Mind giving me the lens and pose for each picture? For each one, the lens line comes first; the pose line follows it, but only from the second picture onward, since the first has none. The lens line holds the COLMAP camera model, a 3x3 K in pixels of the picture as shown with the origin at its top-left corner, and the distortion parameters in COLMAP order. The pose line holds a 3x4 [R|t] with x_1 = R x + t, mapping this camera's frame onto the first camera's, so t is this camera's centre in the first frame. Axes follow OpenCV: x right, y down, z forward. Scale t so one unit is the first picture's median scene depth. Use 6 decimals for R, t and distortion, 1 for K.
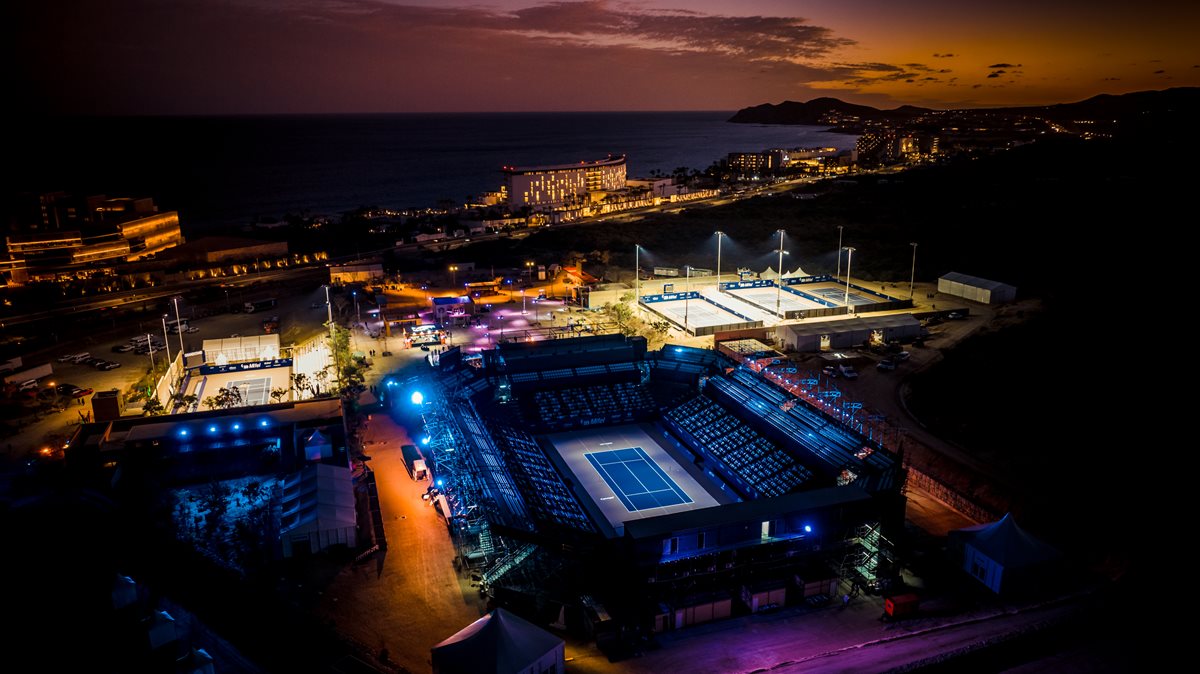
lens RADIAL K [[838.4, 0, 600.8], [0, 838.4, 361.3], [0, 0, 1]] dist [-0.011789, -0.006866]
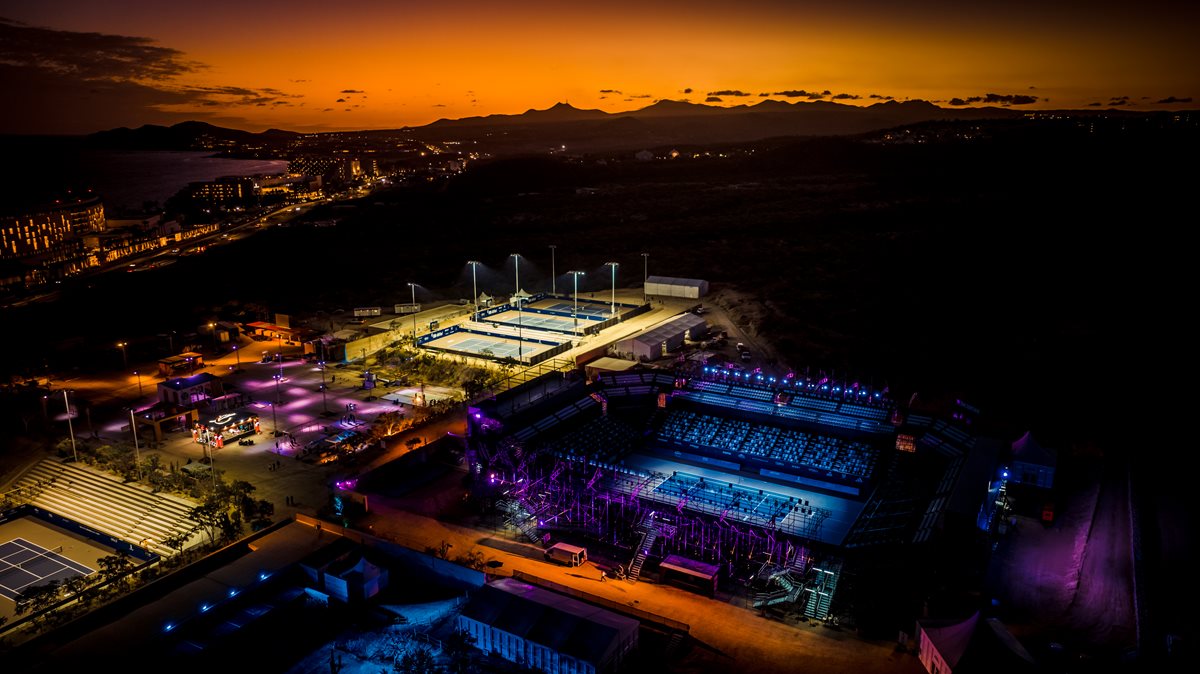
lens RADIAL K [[845.2, 0, 600.0], [0, 845.2, 337.0], [0, 0, 1]] dist [-0.013057, -0.003529]
pose [[0.757605, -0.153326, 0.634450, -0.438888], [0.187886, 0.982105, 0.012986, -0.059551], [-0.625087, 0.109366, 0.772855, 0.170342]]
